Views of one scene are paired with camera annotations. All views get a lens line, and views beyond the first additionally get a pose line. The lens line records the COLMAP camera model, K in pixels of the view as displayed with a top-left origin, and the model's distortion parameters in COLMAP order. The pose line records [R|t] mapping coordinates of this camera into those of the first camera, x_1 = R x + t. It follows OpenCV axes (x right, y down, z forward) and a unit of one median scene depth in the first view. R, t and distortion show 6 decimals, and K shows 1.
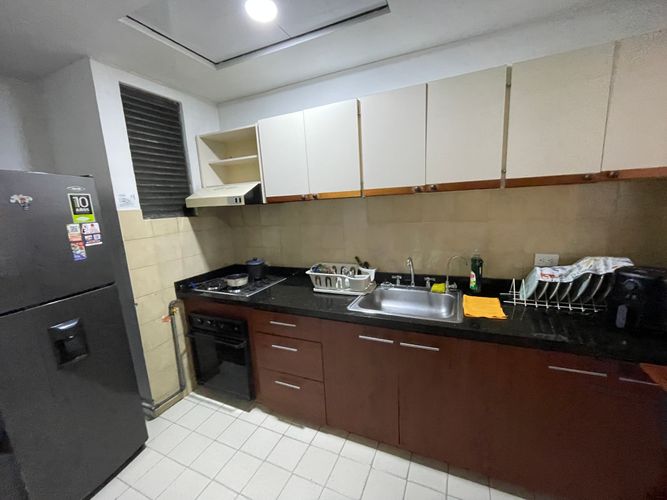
lens RADIAL K [[272.6, 0, 336.5], [0, 272.6, 250.3], [0, 0, 1]] dist [-0.003600, 0.000719]
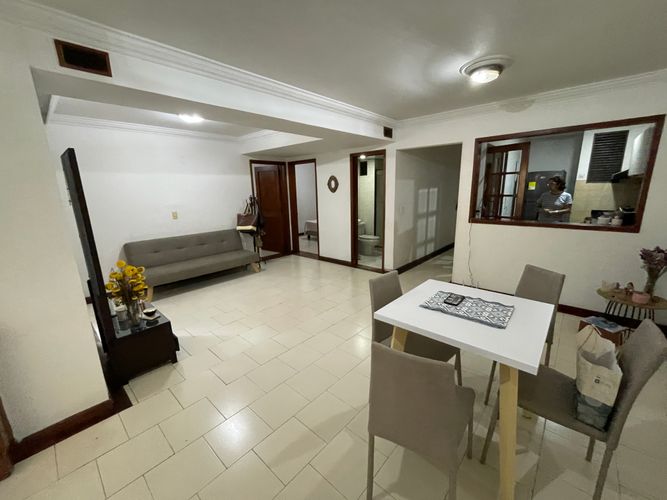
lens RADIAL K [[272.6, 0, 334.6], [0, 272.6, 249.8], [0, 0, 1]] dist [-0.003600, 0.000719]
pose [[-0.305469, 0.266384, -0.914182, 2.656447], [-0.115764, 0.942560, 0.313335, -0.044505], [0.945139, 0.201543, -0.257085, -0.532073]]
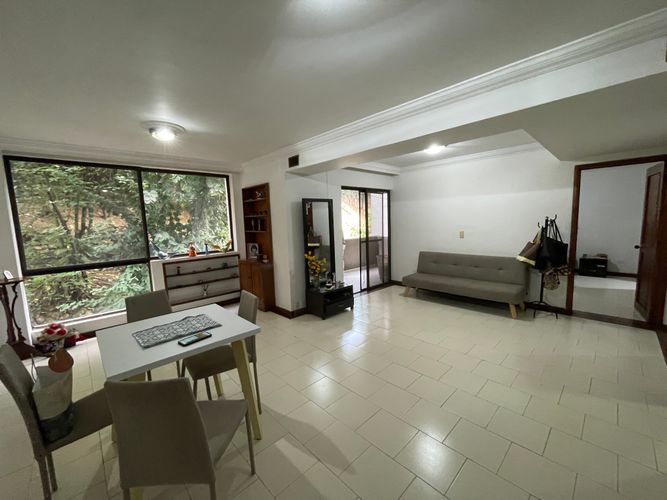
lens RADIAL K [[272.6, 0, 334.3], [0, 272.6, 251.2], [0, 0, 1]] dist [-0.003600, 0.000719]
pose [[-0.922471, 0.034446, 0.384526, 0.998636], [0.138896, 0.958930, 0.247308, -0.071501], [-0.360215, 0.281544, -0.889370, 0.212111]]
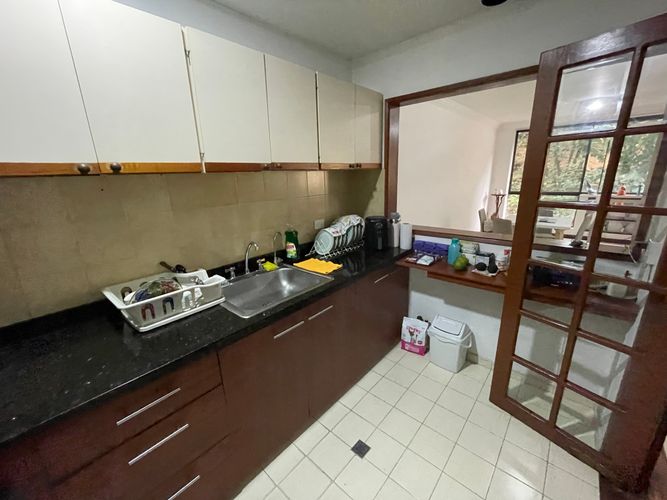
lens RADIAL K [[272.6, 0, 334.4], [0, 272.6, 248.7], [0, 0, 1]] dist [-0.003600, 0.000719]
pose [[0.305555, -0.213435, 0.927945, -0.485162], [0.174983, 0.970543, 0.165614, -0.052939], [-0.935958, 0.111771, 0.333902, 0.414381]]
